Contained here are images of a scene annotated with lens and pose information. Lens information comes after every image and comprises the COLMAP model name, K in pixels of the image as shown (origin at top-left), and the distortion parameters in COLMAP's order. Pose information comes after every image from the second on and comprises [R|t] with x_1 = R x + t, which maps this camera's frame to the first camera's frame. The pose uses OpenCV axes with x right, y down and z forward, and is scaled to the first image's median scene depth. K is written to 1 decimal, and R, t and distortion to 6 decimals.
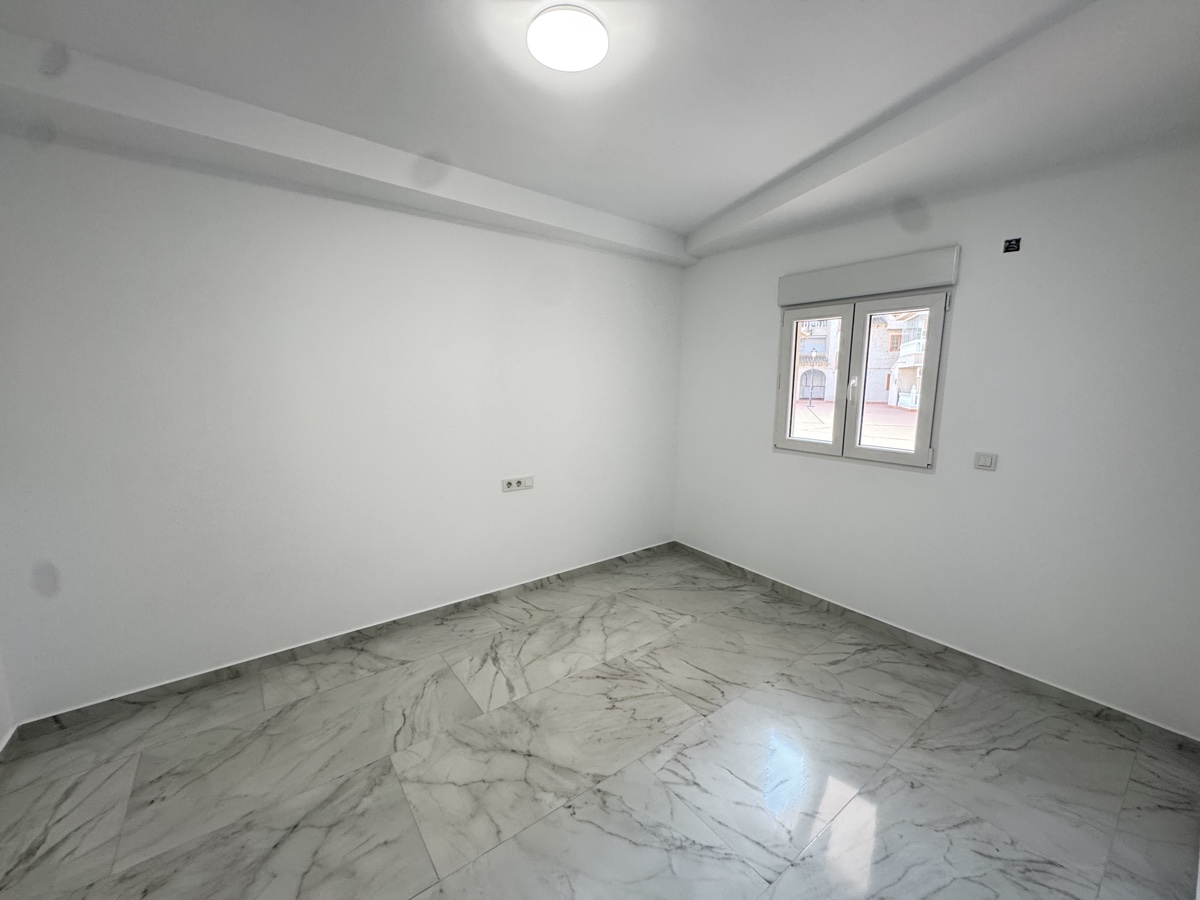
lens RADIAL K [[479.9, 0, 598.0], [0, 479.9, 448.1], [0, 0, 1]] dist [-0.003065, 0.000186]
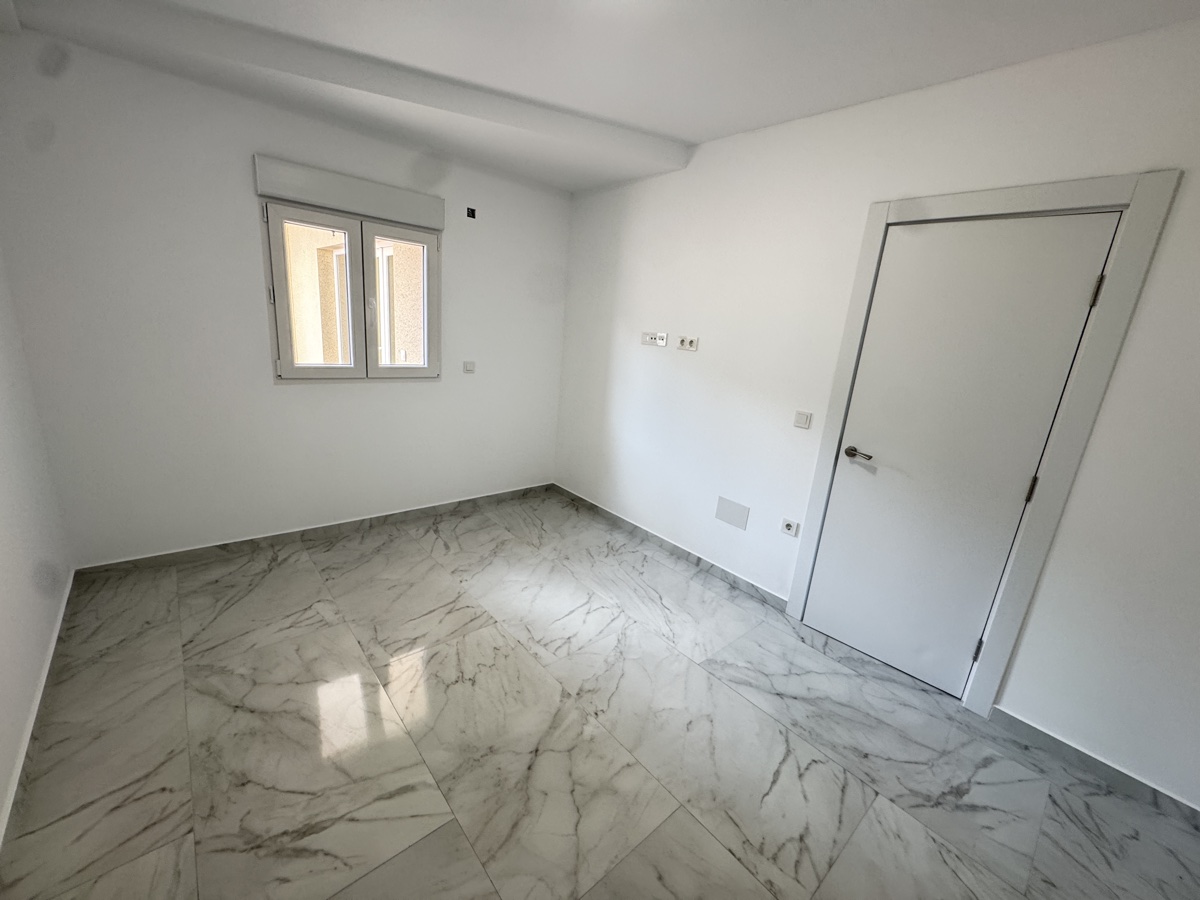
lens RADIAL K [[479.9, 0, 599.6], [0, 479.9, 450.1], [0, 0, 1]] dist [-0.003065, 0.000186]
pose [[-0.077084, -0.272790, 0.958981, -0.670250], [0.055896, 0.959147, 0.277330, -0.110617], [-0.995456, 0.074981, -0.058687, 0.696084]]
